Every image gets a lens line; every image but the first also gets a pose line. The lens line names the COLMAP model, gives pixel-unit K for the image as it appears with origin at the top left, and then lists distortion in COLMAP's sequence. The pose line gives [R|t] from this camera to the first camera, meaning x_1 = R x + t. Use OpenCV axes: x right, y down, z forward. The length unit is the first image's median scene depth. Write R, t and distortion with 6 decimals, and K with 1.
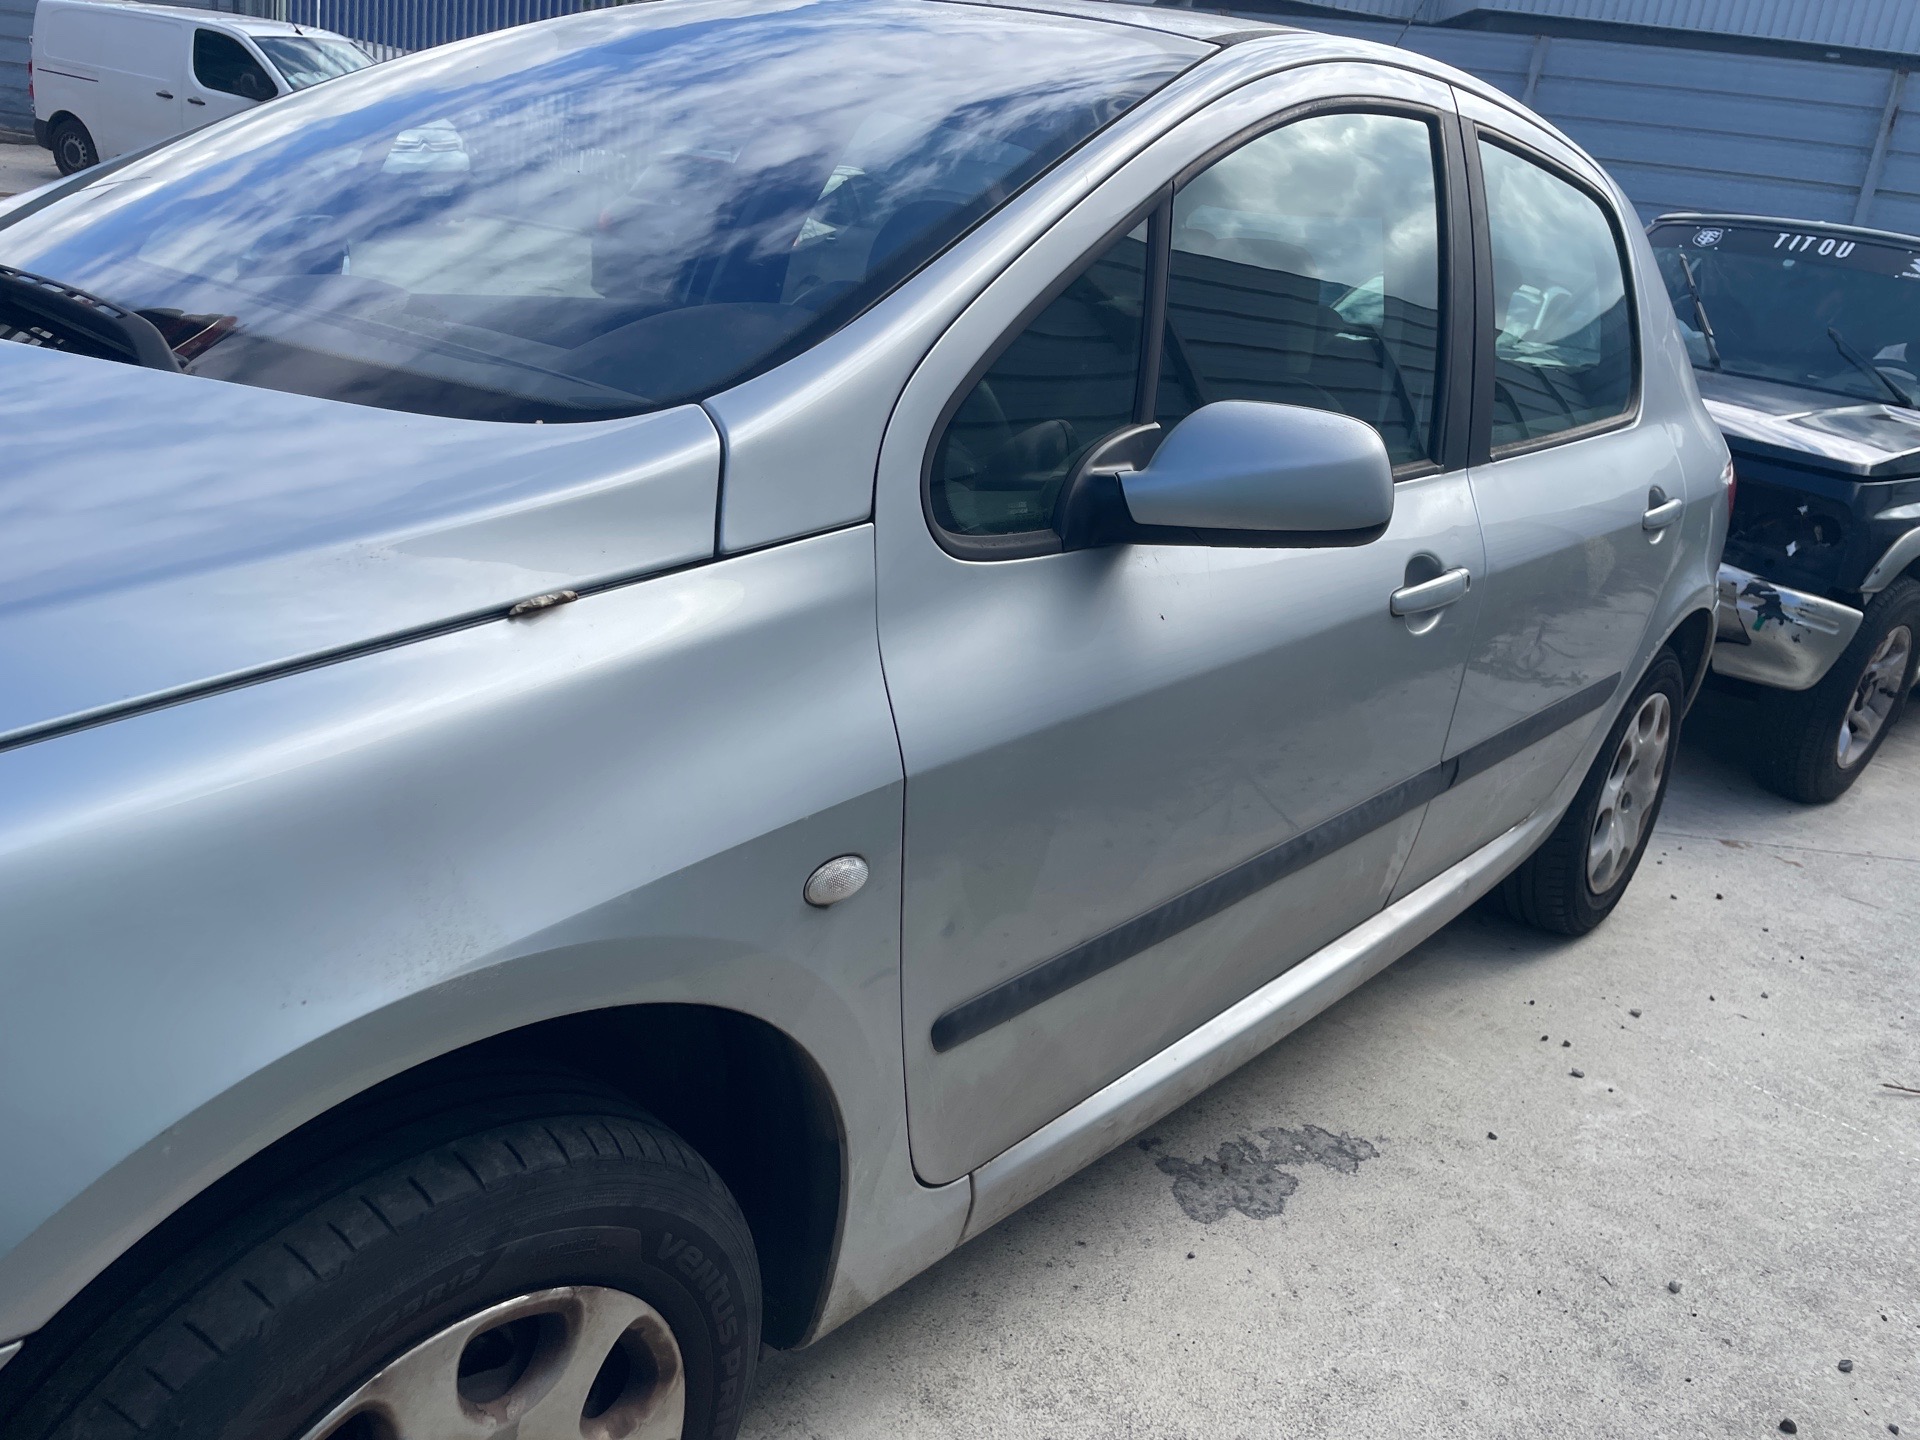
lens RADIAL K [[1457.7, 0, 966.6], [0, 1457.7, 705.3], [0, 0, 1]] dist [0.079936, -0.106381]
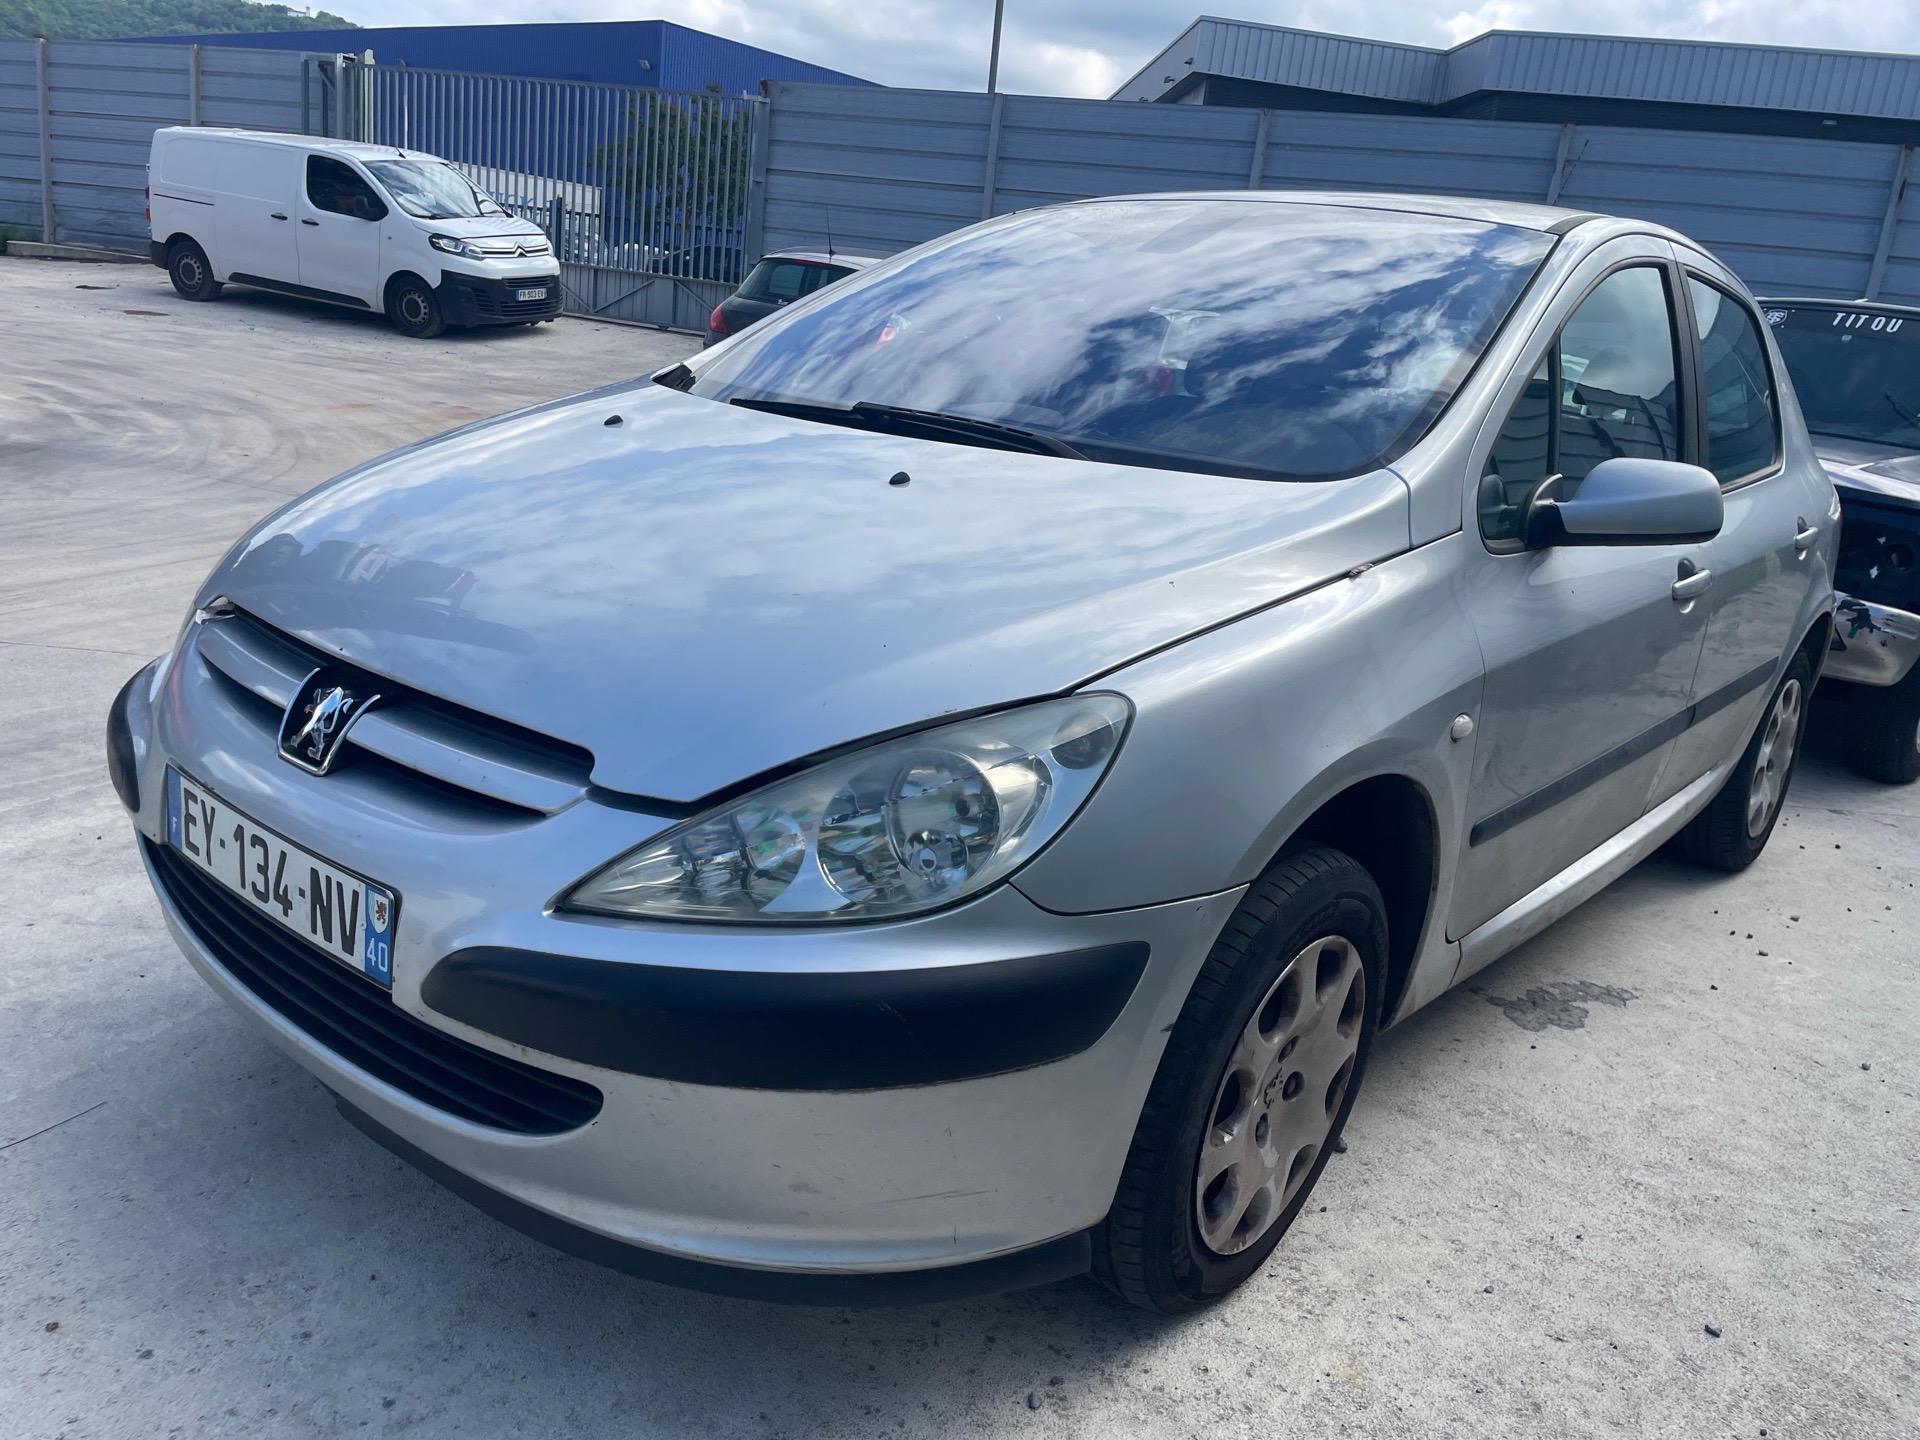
lens RADIAL K [[1457.7, 0, 953.4], [0, 1457.7, 739.4], [0, 0, 1]] dist [0.079936, -0.106381]
pose [[0.999545, -0.027544, -0.012265, -0.301356], [0.027177, 0.999205, -0.029172, 0.074114], [0.013059, 0.028826, 0.999499, -0.361043]]
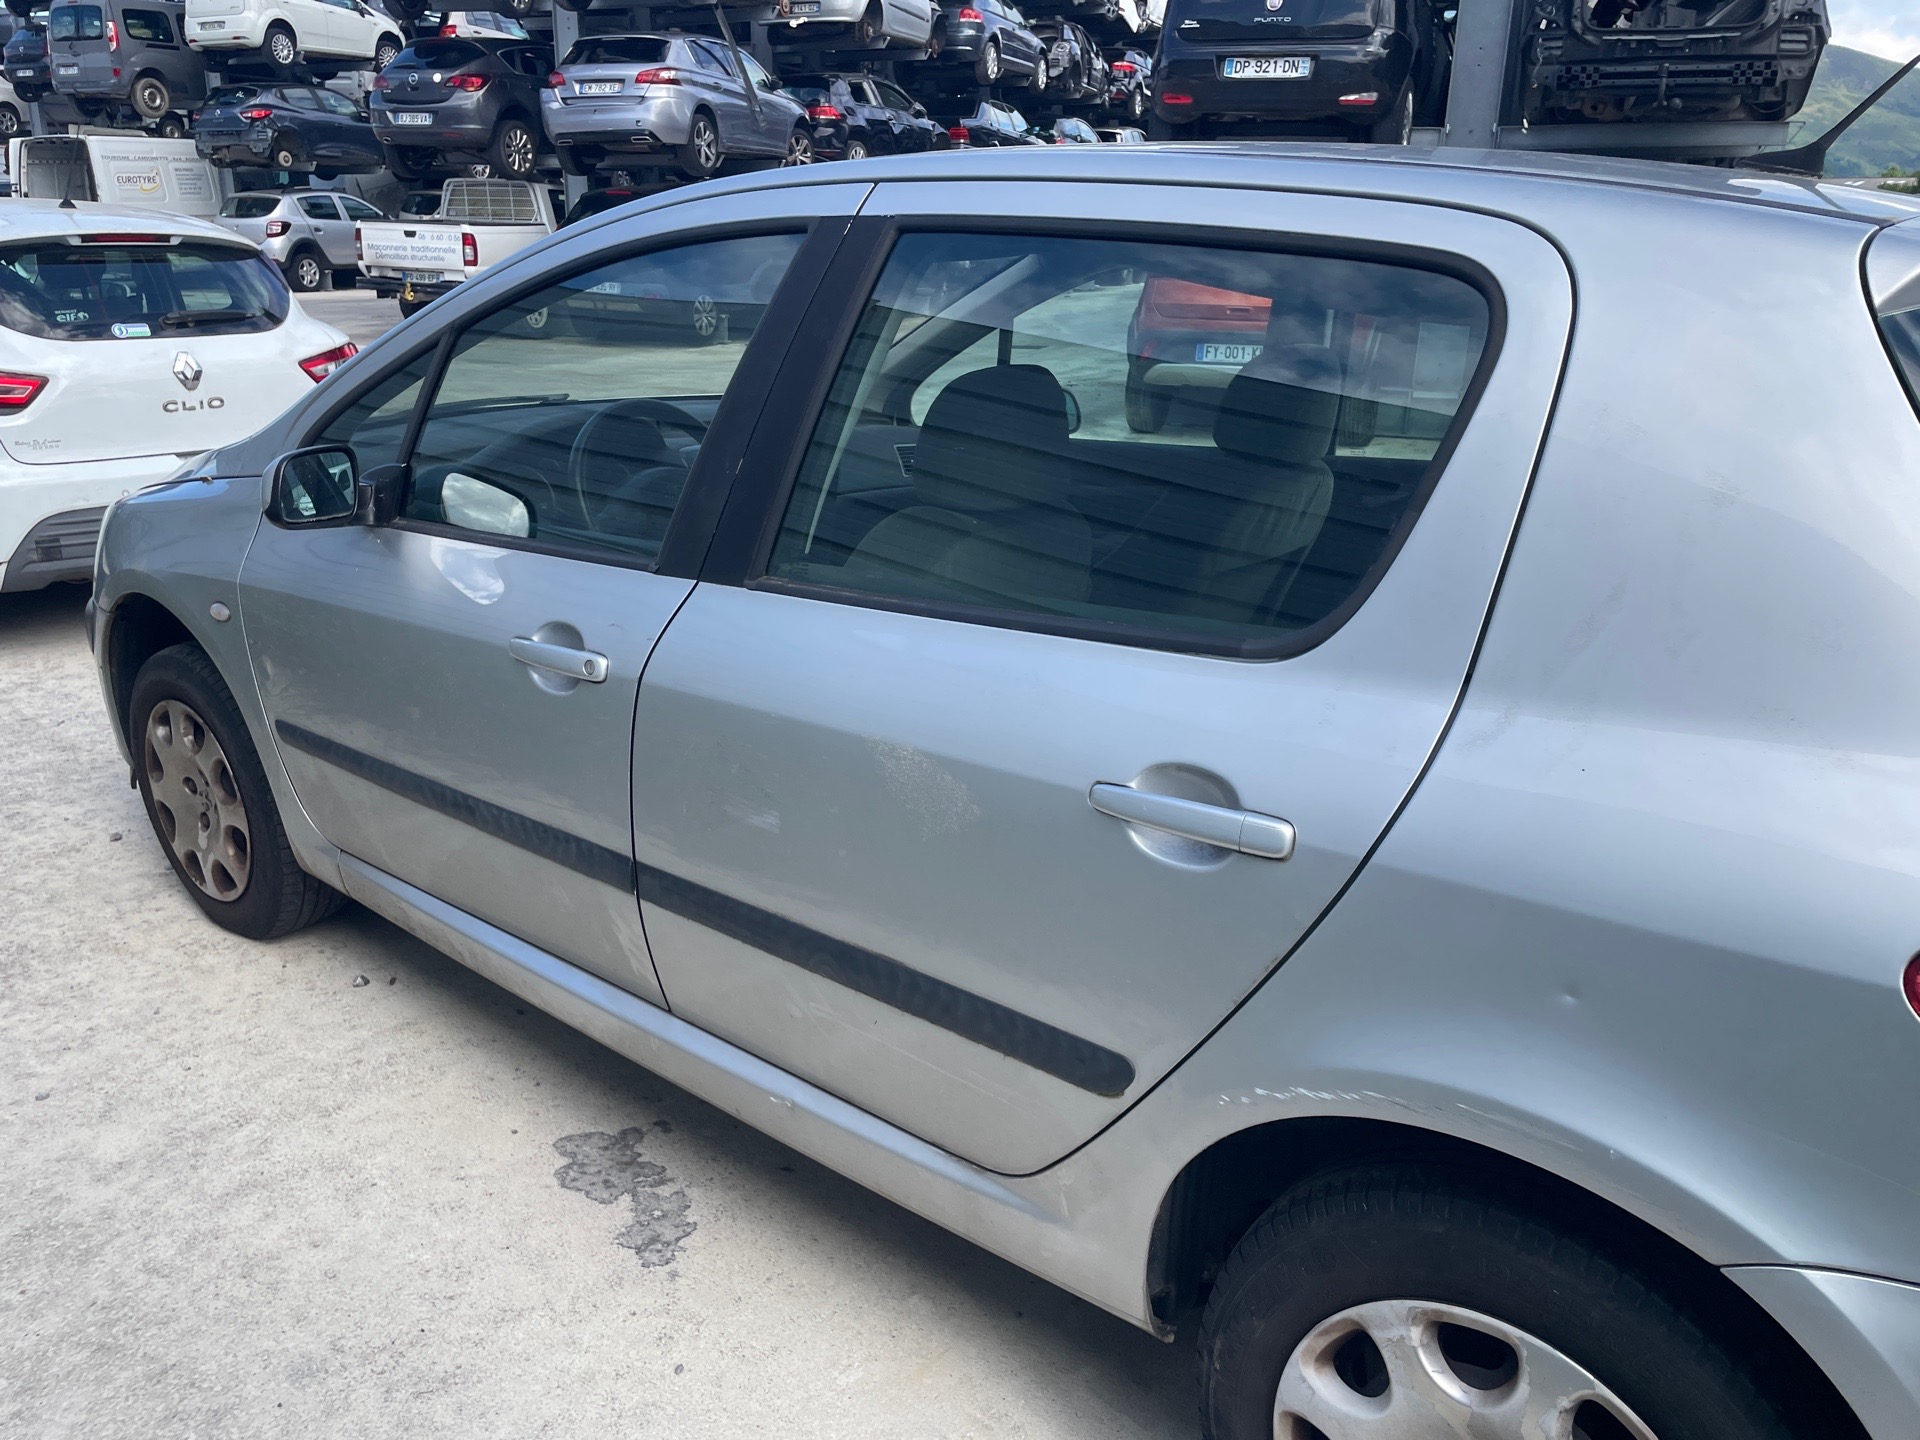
lens RADIAL K [[1457.7, 0, 942.7], [0, 1457.7, 718.7], [0, 0, 1]] dist [0.079936, -0.106381]
pose [[-0.005062, 0.188790, -0.982004, 1.025660], [-0.324871, 0.928439, 0.180166, -0.238838], [0.945745, 0.319937, 0.056633, 0.890033]]
